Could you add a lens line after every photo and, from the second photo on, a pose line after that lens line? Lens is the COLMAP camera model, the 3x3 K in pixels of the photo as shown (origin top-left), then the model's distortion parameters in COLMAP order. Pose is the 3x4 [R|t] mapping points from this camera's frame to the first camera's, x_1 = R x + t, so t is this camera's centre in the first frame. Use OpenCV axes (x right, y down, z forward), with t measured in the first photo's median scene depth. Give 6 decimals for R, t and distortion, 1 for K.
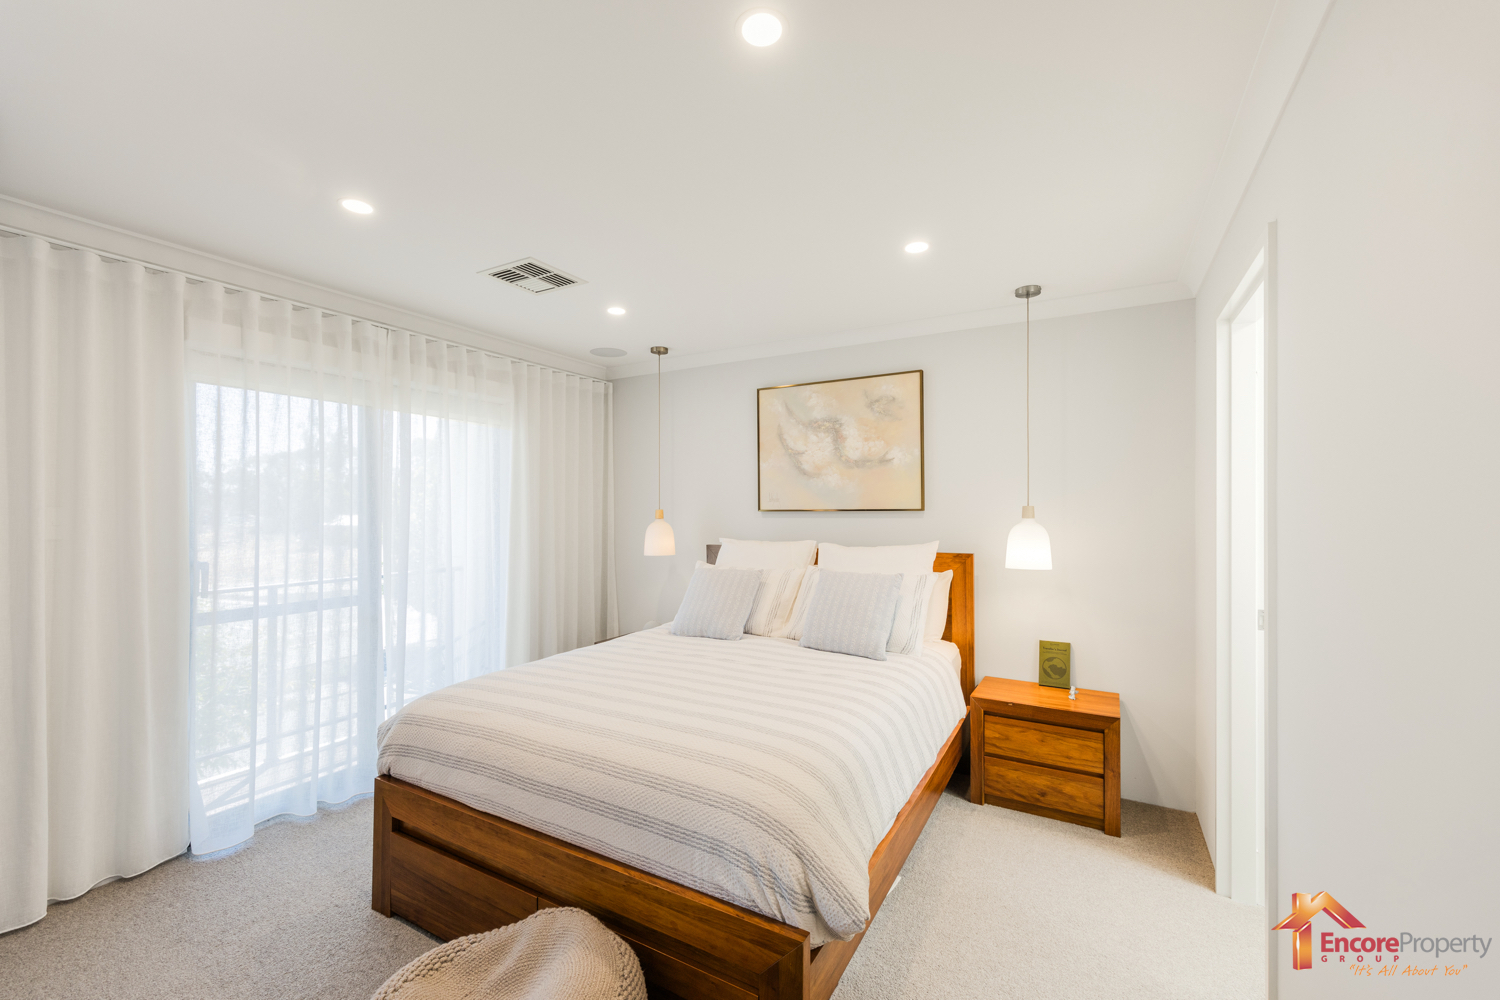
lens RADIAL K [[620.9, 0, 749.8], [0, 620.9, 502.4], [0, 0, 1]] dist [0.002761, -0.000194]
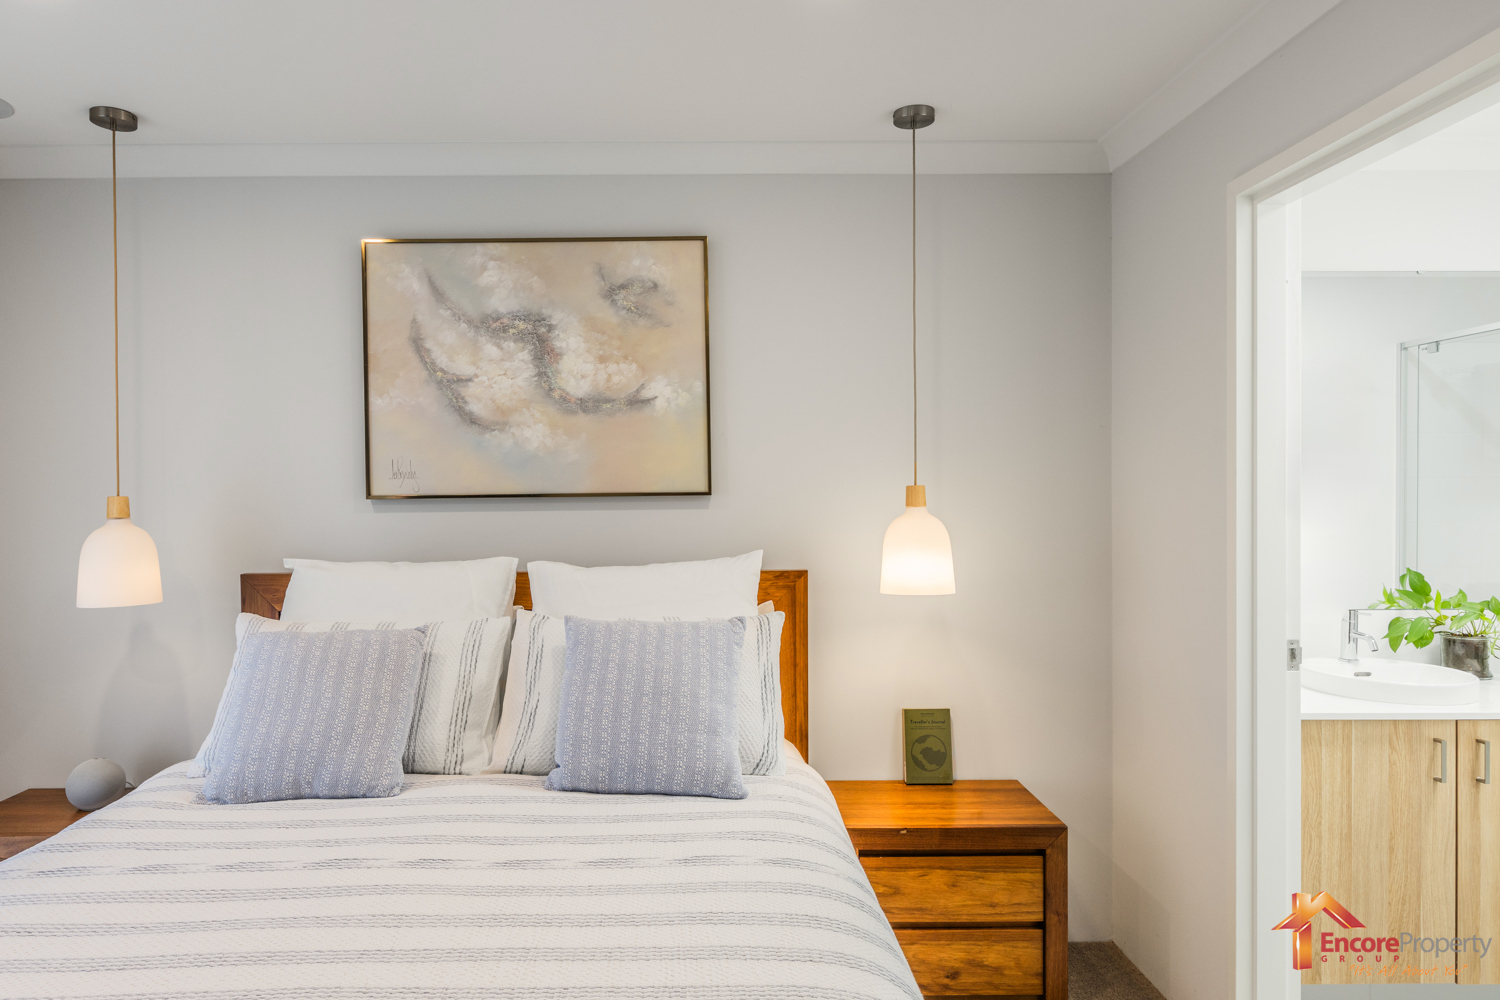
lens RADIAL K [[955.1, 0, 720.1], [0, 955.1, 497.9], [0, 0, 1]] dist [0.000122, 0.000615]
pose [[0.865190, -0.007187, 0.501392, -0.146449], [0.000447, 0.999908, 0.013563, 0.004881], [-0.501443, -0.011510, 0.865114, 0.288382]]
